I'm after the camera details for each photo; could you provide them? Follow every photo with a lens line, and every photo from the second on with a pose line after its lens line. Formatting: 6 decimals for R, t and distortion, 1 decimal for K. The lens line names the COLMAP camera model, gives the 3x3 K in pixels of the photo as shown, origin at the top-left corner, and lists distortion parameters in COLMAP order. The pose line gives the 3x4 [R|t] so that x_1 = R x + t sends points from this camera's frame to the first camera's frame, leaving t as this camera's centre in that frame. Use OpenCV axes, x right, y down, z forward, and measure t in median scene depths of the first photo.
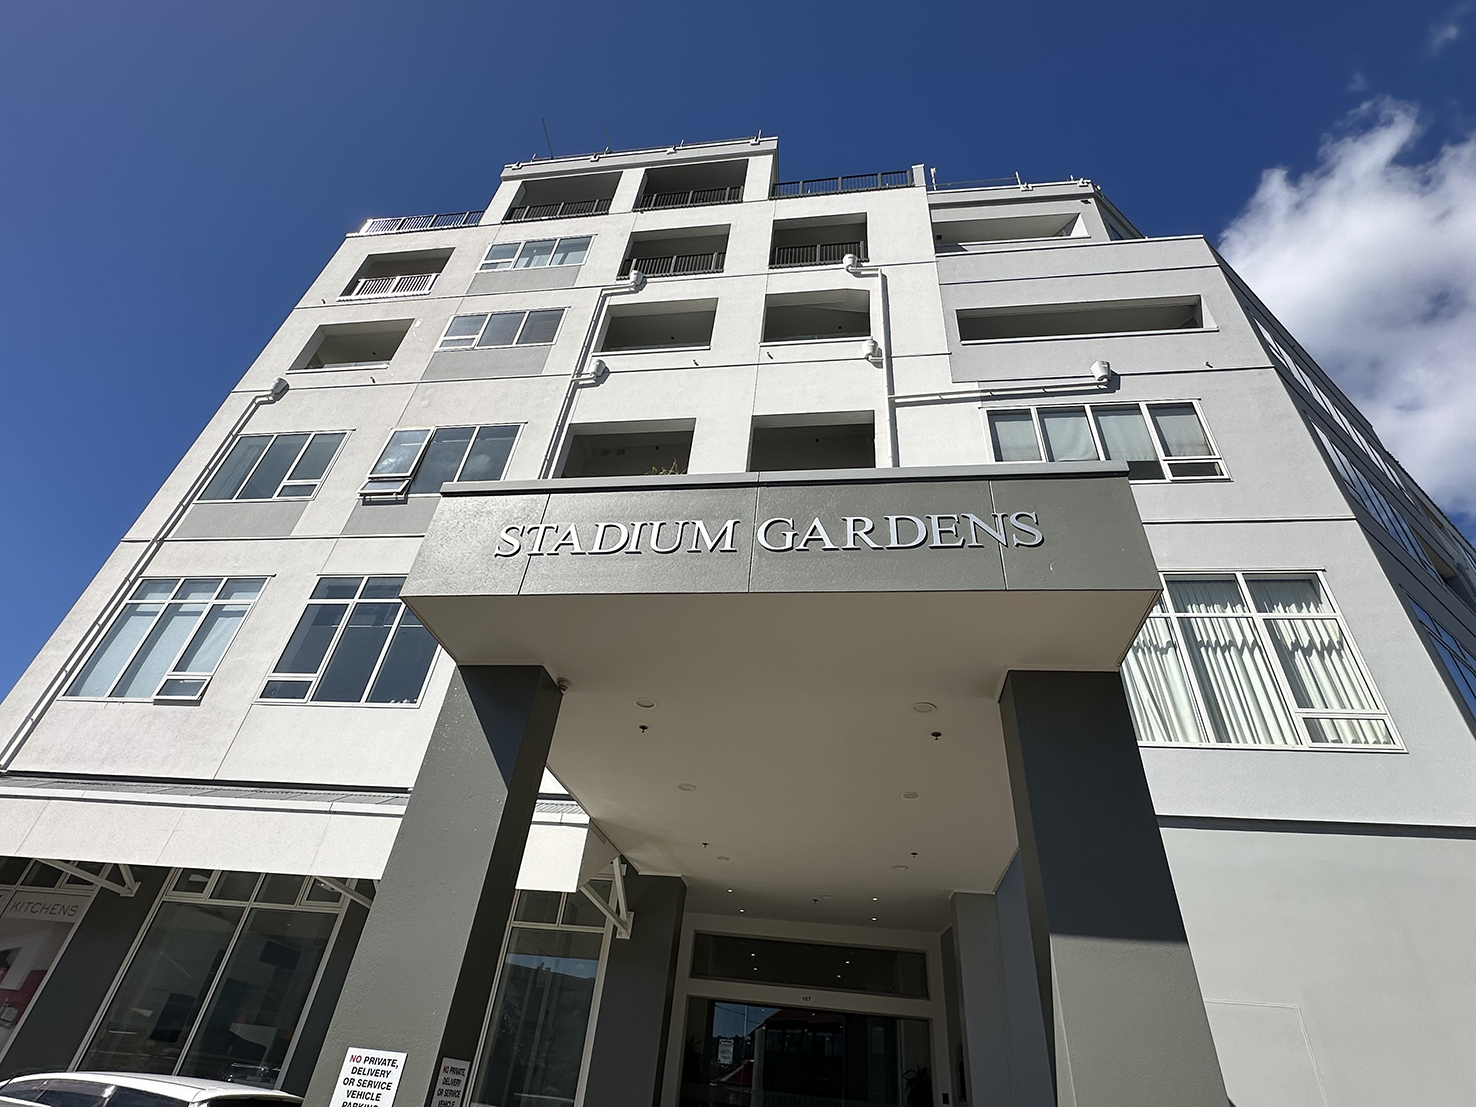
lens RADIAL K [[706.8, 0, 743.2], [0, 706.8, 560.8], [0, 0, 1]] dist [-0.002091, -0.000577]
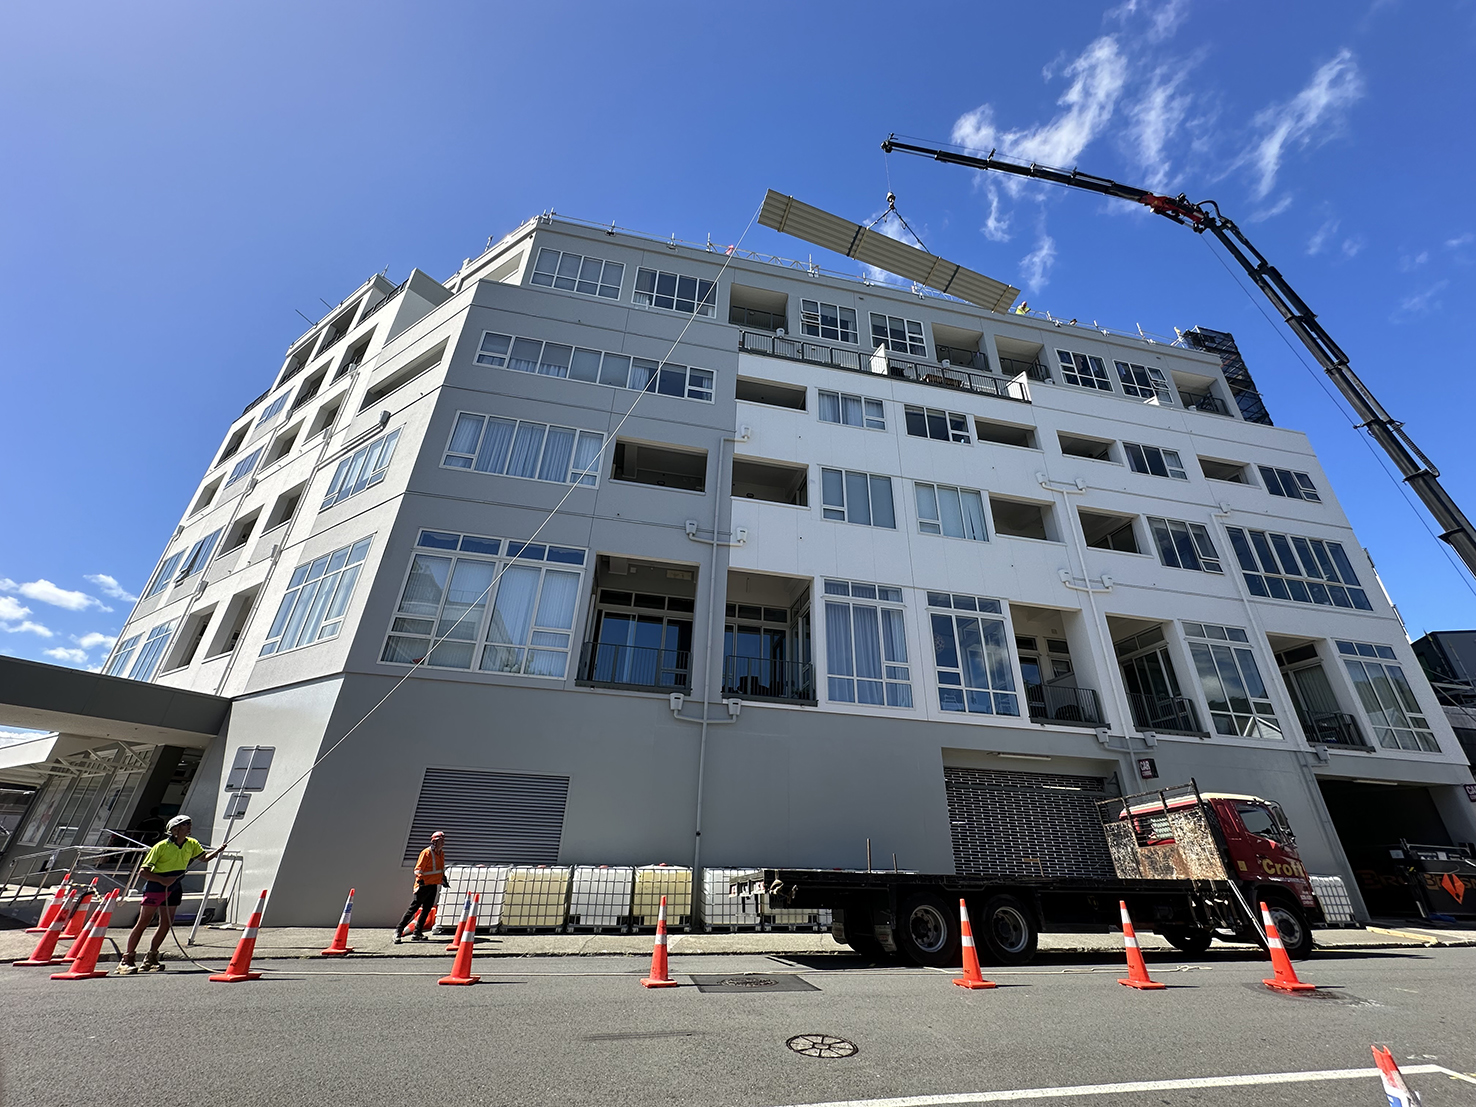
lens RADIAL K [[600.6, 0, 731.0], [0, 600.6, 549.0], [0, 0, 1]] dist [-0.000621, -0.000115]
pose [[0.896870, -0.238510, -0.372474, 1.433492], [0.277958, 0.959006, 0.055198, 0.142143], [0.344039, -0.153037, 0.926400, -0.040200]]
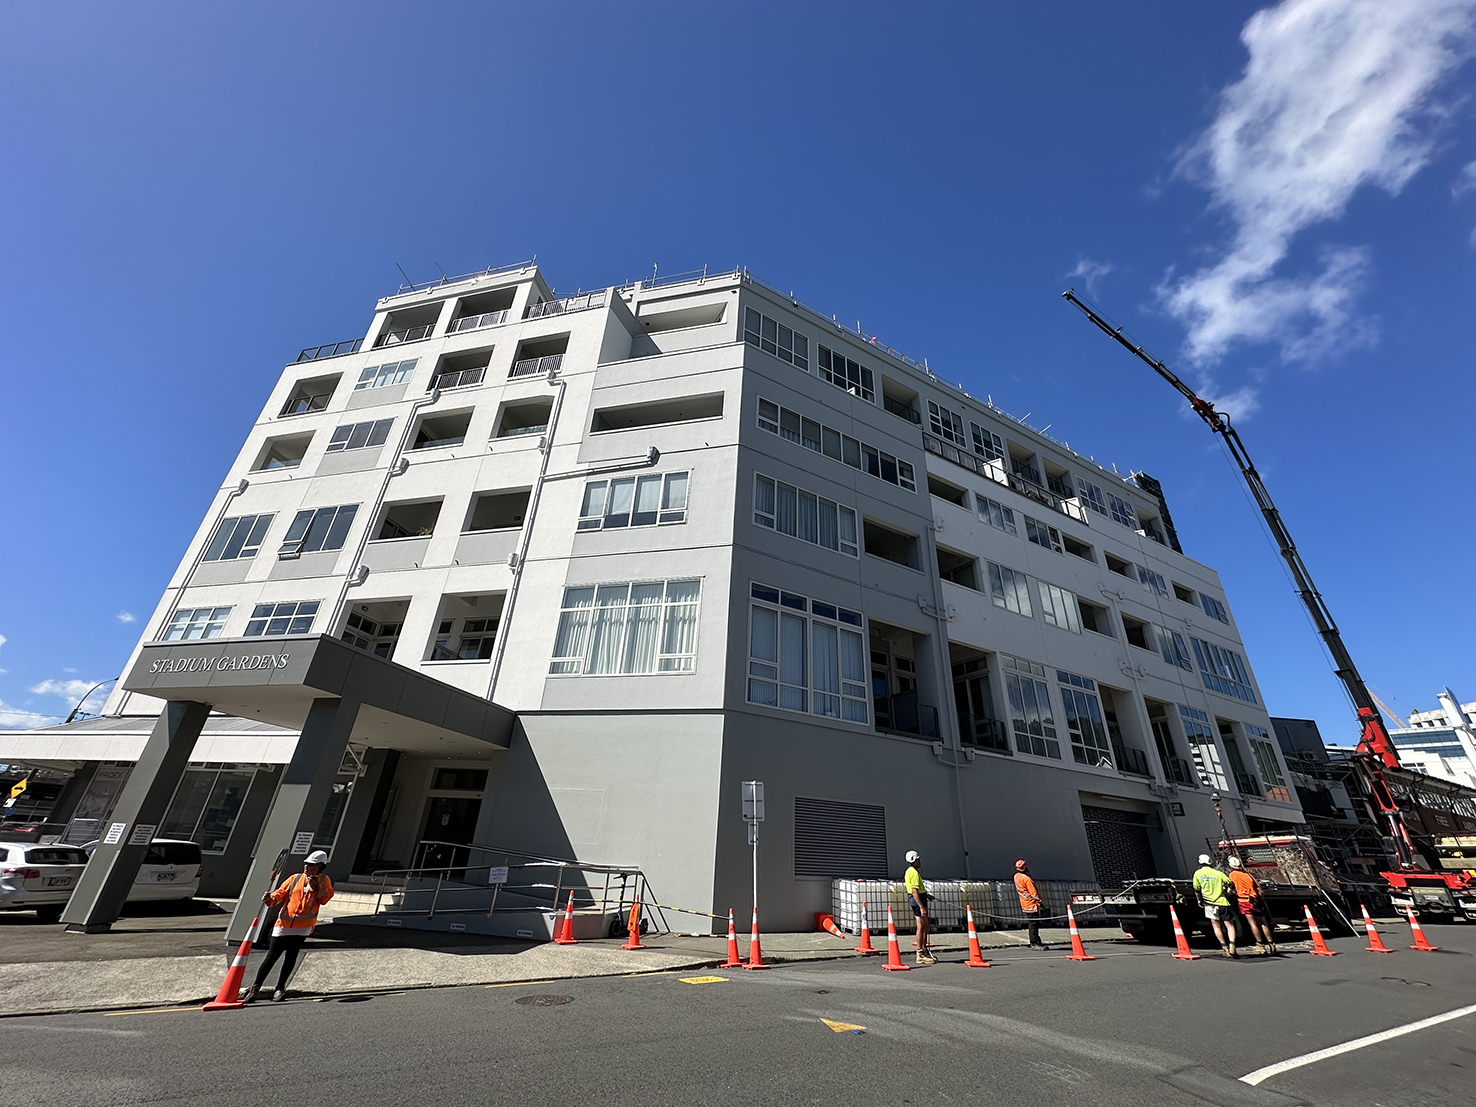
lens RADIAL K [[600.6, 0, 731.0], [0, 600.6, 549.0], [0, 0, 1]] dist [-0.000621, -0.000115]
pose [[0.991268, -0.085751, -0.100174, 0.715747], [0.097523, 0.988065, 0.119236, -0.165574], [0.088754, -0.127965, 0.987799, -0.390388]]
